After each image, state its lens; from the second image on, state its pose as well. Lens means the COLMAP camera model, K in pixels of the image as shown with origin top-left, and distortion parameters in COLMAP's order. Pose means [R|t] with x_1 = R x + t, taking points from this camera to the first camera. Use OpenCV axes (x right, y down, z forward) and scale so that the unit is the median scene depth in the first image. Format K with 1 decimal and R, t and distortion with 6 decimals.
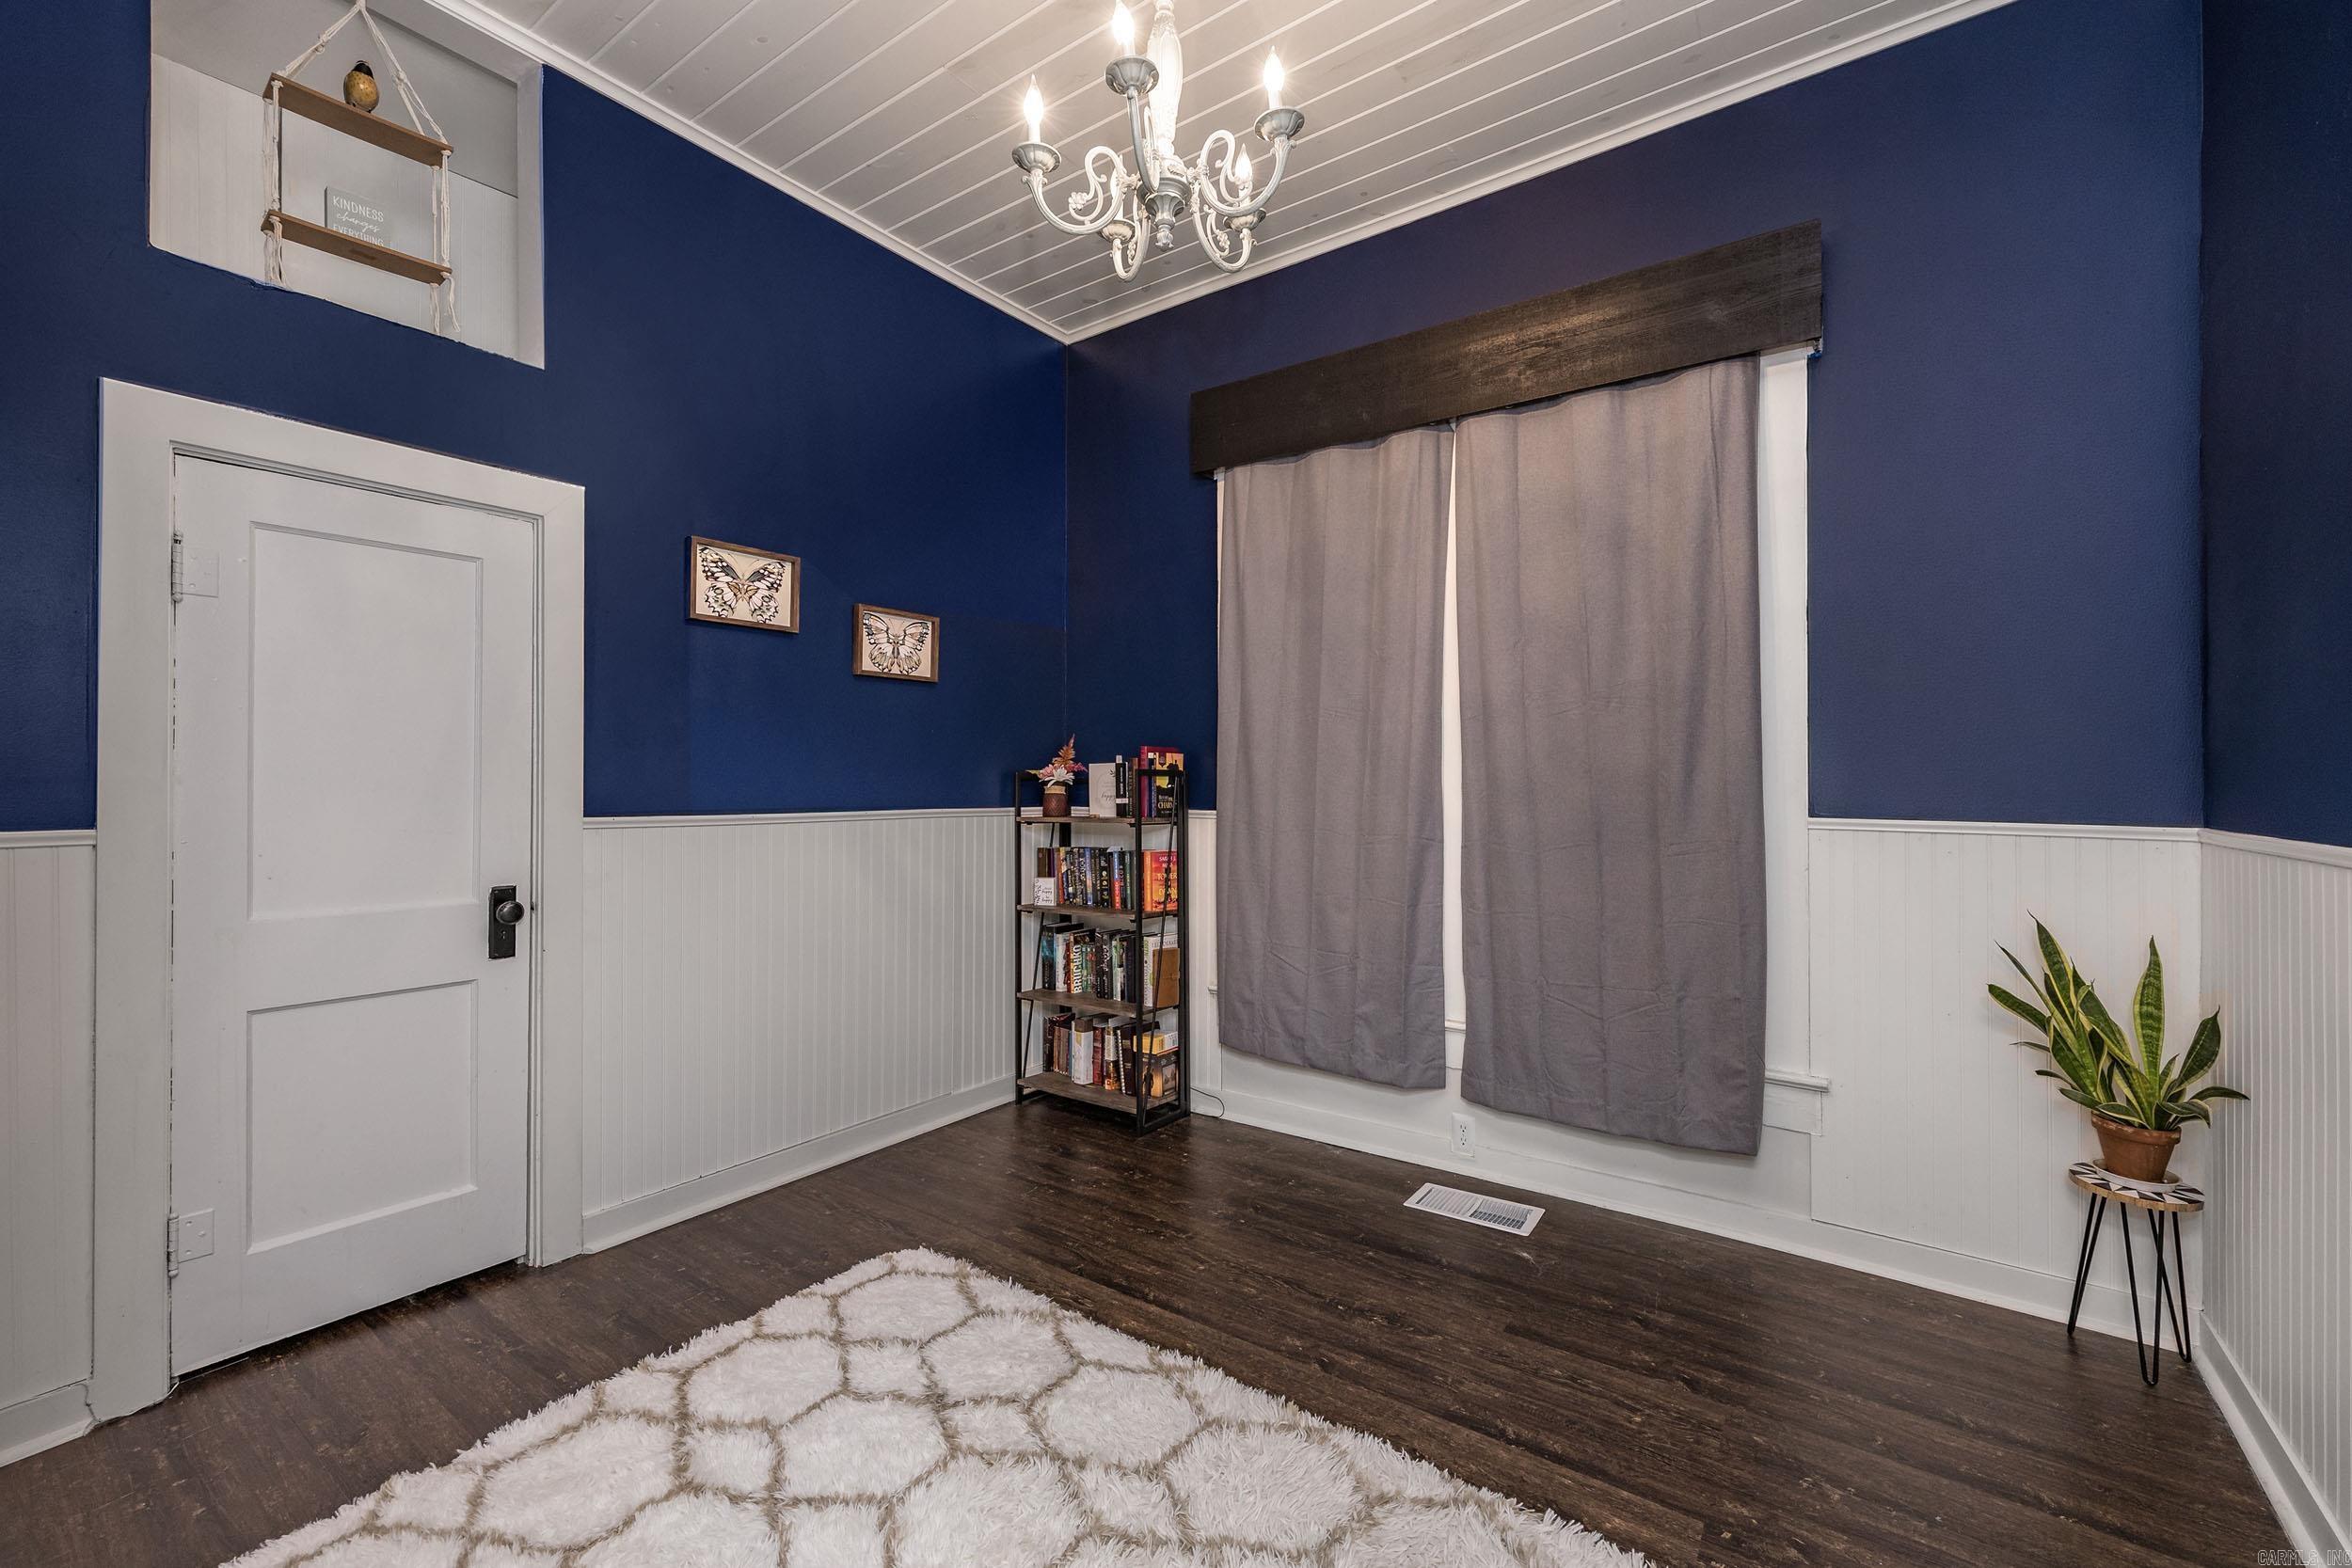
lens RADIAL K [[975.8, 0, 1176.0], [0, 975.8, 784.0], [0, 0, 1]] dist [-0.002395, -0.000401]
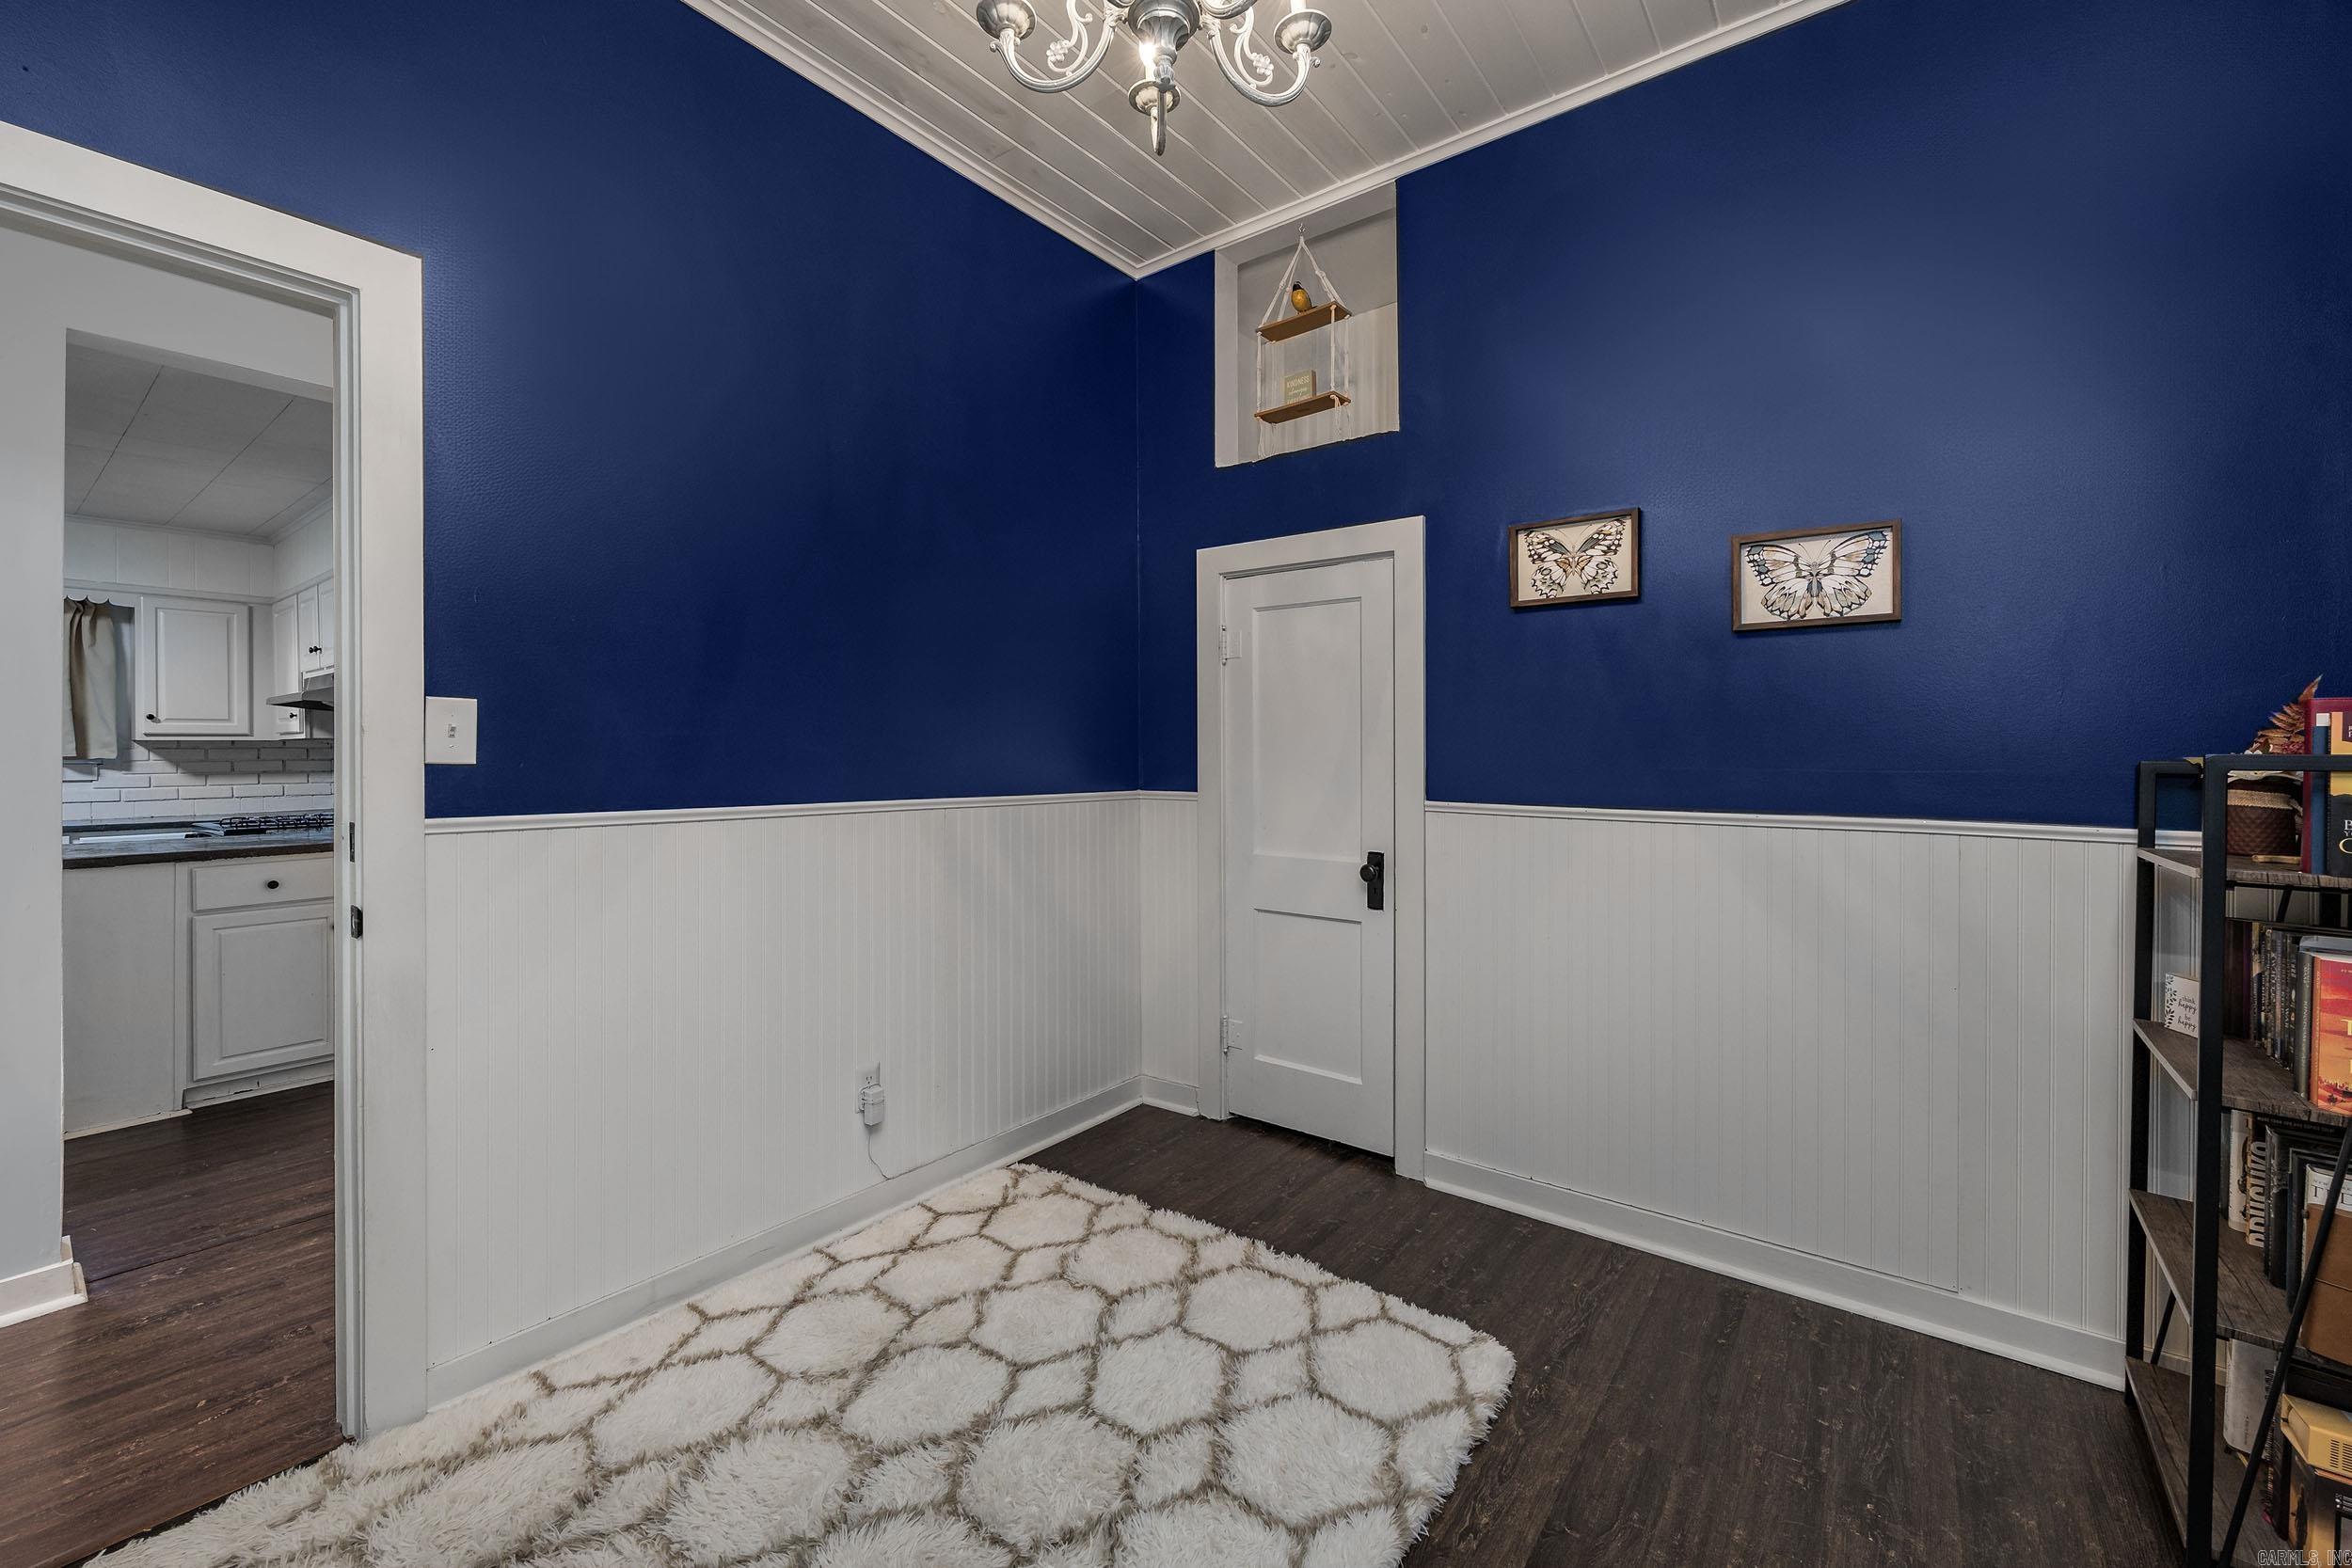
lens RADIAL K [[975.5, 0, 1179.4], [0, 975.5, 754.3], [0, 0, 1]] dist [0.002706, 0.000154]
pose [[-0.038431, -0.008754, -0.999223, 0.571486], [-0.012011, 0.999893, -0.008298, -0.008010], [0.999189, 0.011683, -0.038532, 0.781219]]
